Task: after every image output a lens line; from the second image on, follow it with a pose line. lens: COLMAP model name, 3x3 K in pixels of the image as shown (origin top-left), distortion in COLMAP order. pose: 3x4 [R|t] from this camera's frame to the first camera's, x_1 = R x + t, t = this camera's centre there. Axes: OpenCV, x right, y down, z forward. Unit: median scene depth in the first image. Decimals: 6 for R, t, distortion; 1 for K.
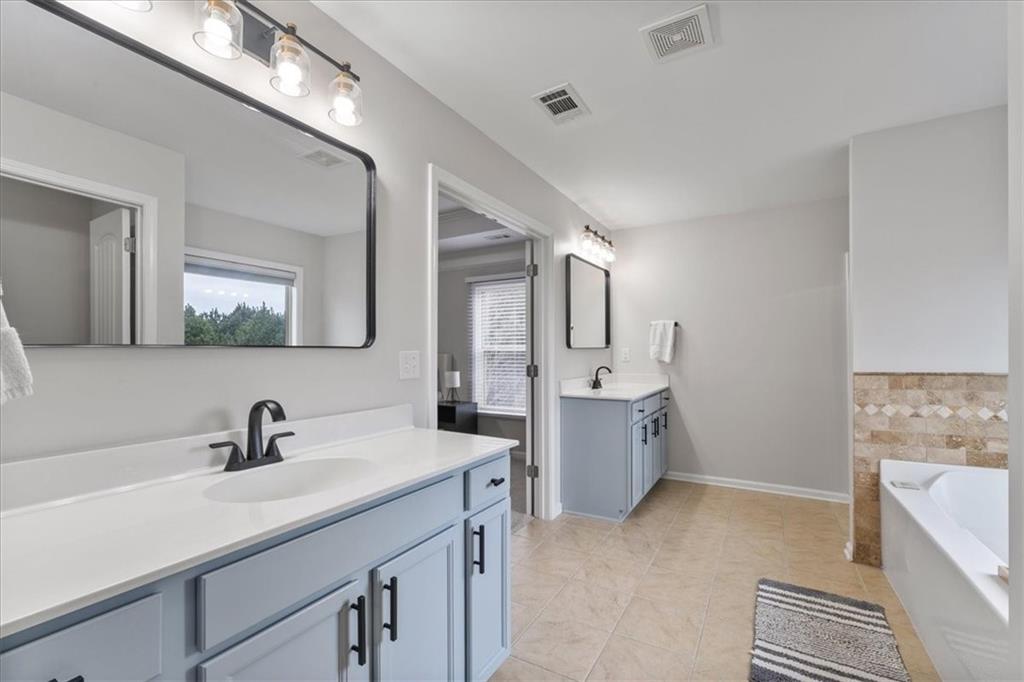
lens RADIAL K [[437.8, 0, 515.0], [0, 437.8, 350.1], [0, 0, 1]] dist [-0.004300, -0.000391]
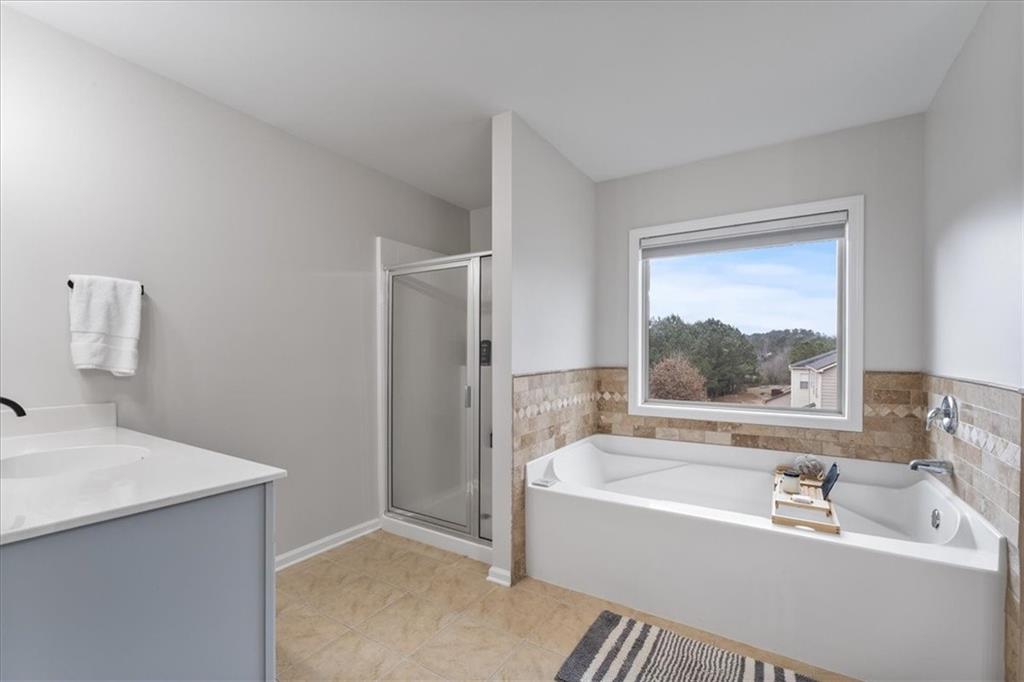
lens RADIAL K [[437.8, 0, 515.0], [0, 437.8, 350.1], [0, 0, 1]] dist [-0.004300, -0.000391]
pose [[0.029609, 0.012141, 0.999488, -0.134415], [-0.006380, 0.999908, -0.011957, 0.010556], [-0.999541, -0.006023, 0.029684, 0.993514]]
